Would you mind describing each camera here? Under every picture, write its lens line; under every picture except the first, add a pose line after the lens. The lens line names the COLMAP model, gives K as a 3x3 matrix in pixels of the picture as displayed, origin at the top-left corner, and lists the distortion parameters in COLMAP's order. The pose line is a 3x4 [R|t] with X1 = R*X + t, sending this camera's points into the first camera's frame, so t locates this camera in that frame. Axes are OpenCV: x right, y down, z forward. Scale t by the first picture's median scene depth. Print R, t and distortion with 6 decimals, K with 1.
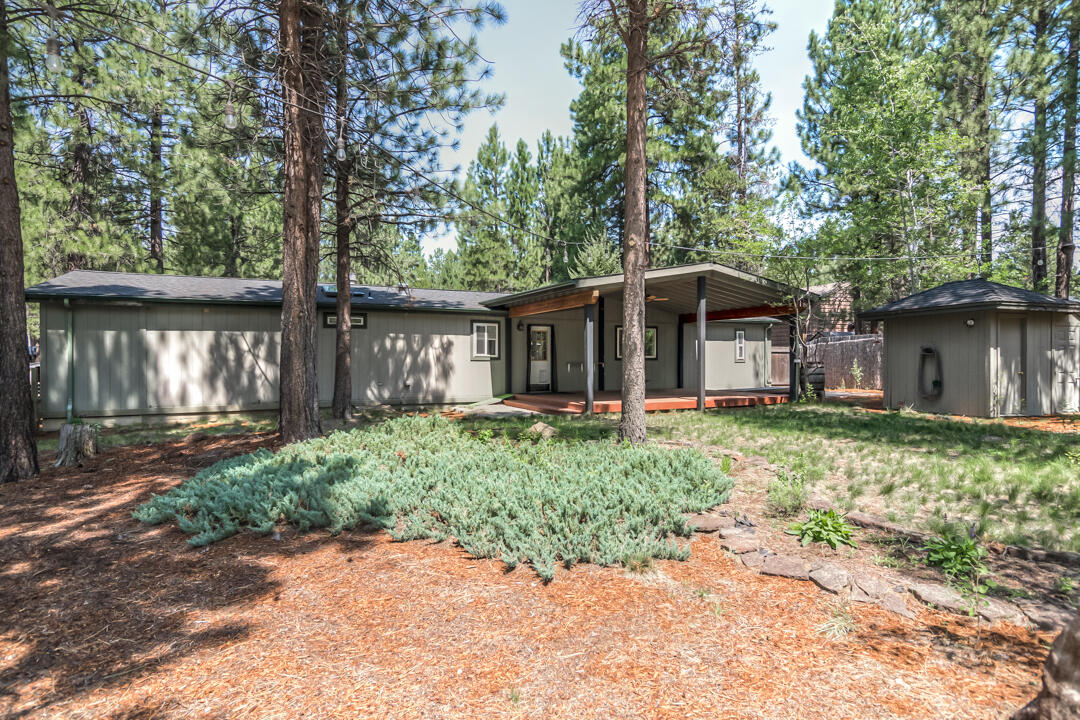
lens RADIAL K [[571.1, 0, 540.0], [0, 571.1, 360.0], [0, 0, 1]] dist [0.002937, 0.000509]
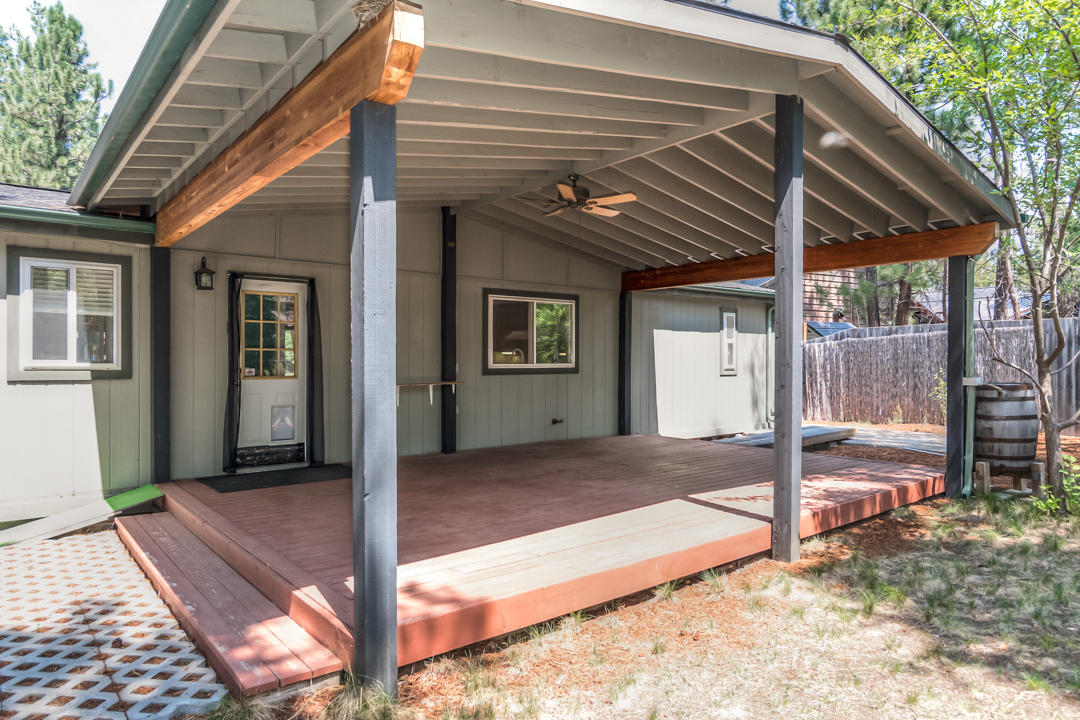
lens RADIAL K [[673.9, 0, 540.0], [0, 673.9, 360.0], [0, 0, 1]] dist [0.000089, -0.000031]
pose [[0.971827, 0.001785, 0.235688, 0.064243], [-0.001750, 0.999998, -0.000357, -0.010881], [-0.235688, -0.000066, 0.971829, 0.580489]]
